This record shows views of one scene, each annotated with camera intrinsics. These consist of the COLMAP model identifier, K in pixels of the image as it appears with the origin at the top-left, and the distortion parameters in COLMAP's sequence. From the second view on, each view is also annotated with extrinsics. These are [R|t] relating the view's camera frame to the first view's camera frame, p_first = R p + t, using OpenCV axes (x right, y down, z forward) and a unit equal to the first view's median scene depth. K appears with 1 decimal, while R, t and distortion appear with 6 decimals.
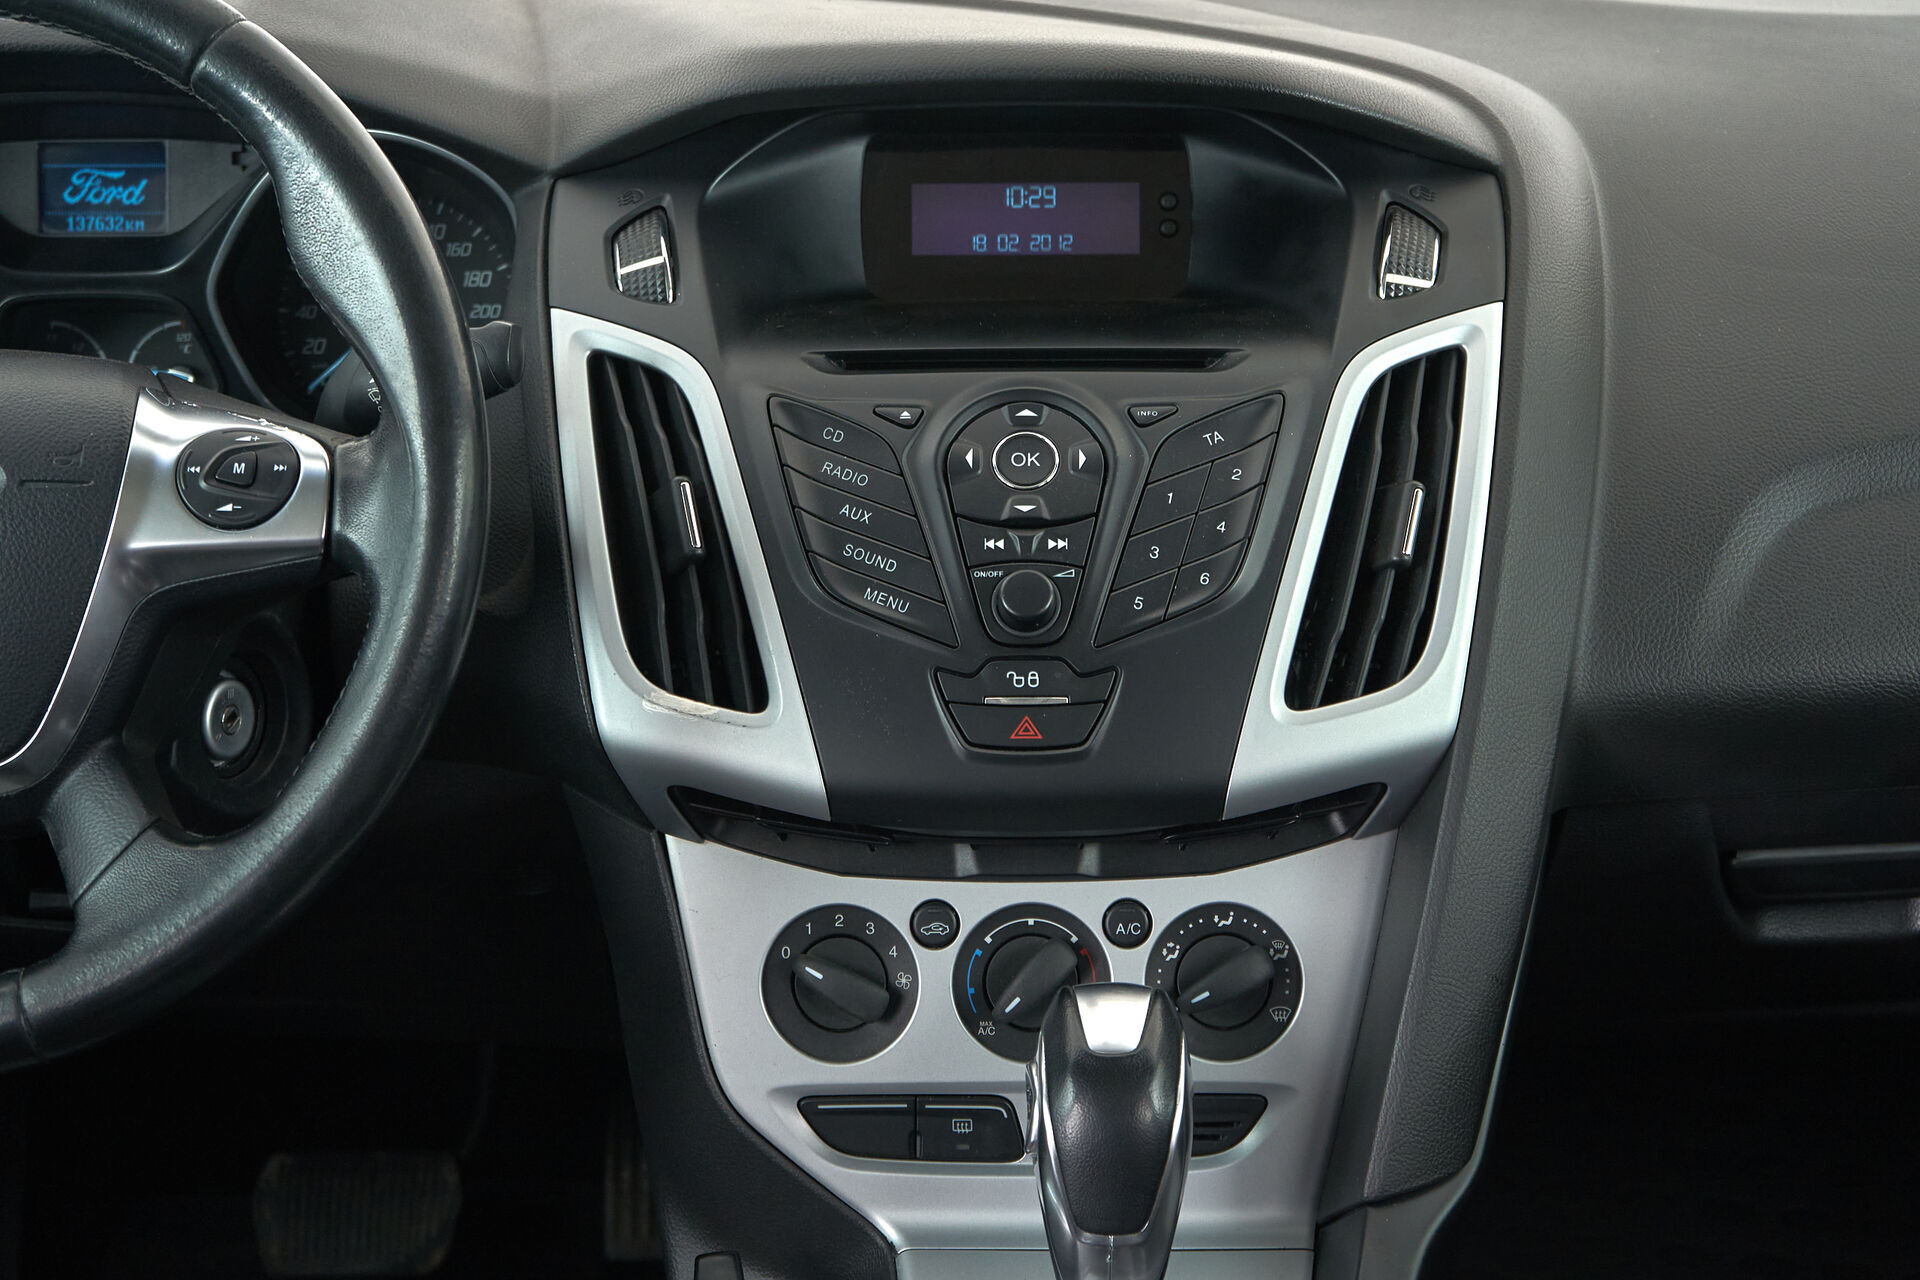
lens RADIAL K [[3577.3, 0, 965.4], [0, 3577.3, 574.3], [0, 0, 1]] dist [0.011315, 0.059707]
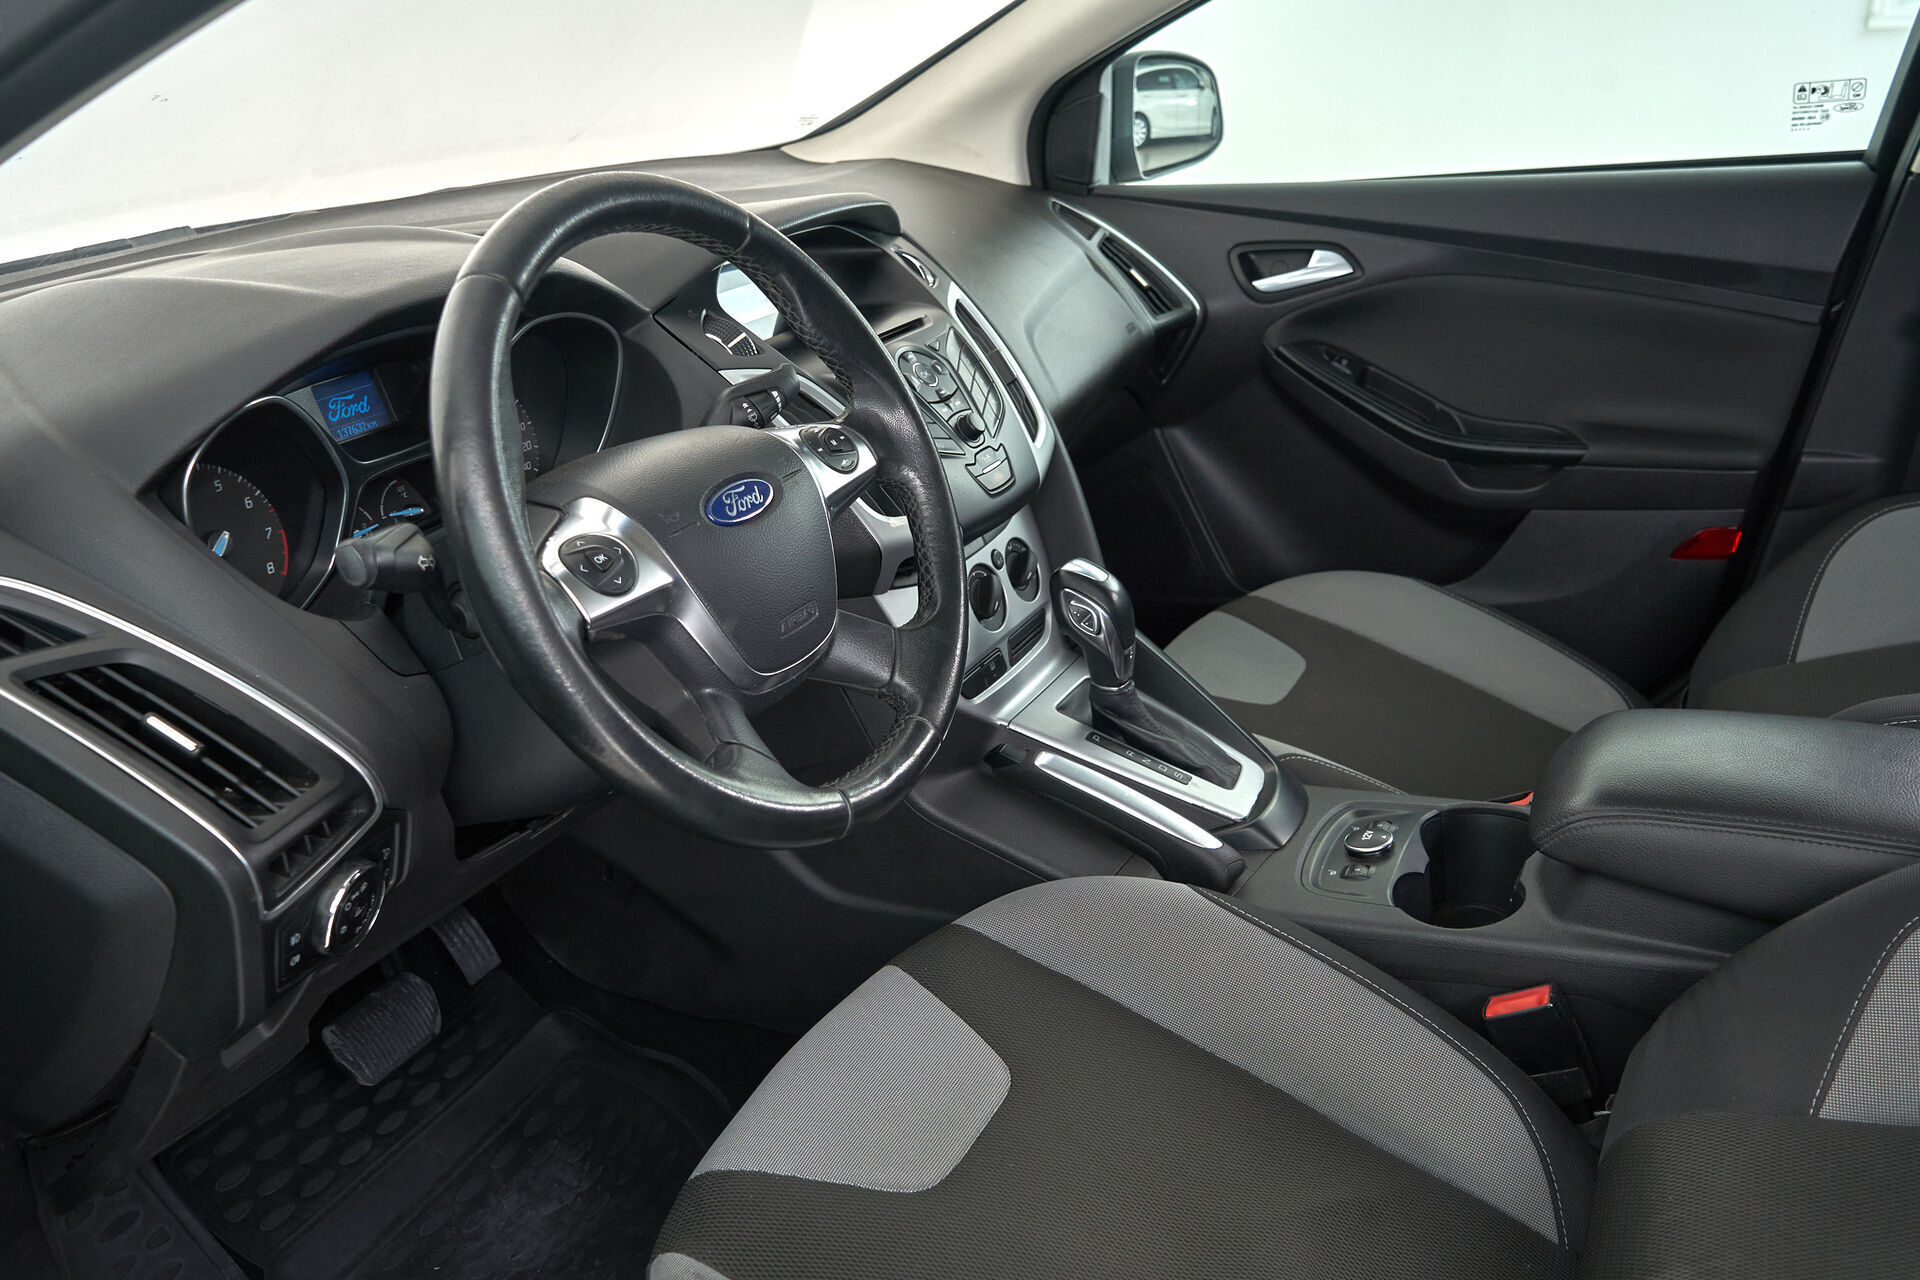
lens RADIAL K [[1558.8, 0, 960.0], [0, 1558.8, 640.0], [0, 0, 1]] dist [0.008309, 0.000479]
pose [[0.447124, -0.360294, 0.818699, -0.818445], [0.332961, 0.916552, 0.221514, -0.087211], [-0.830191, 0.173551, 0.529777, 0.493798]]
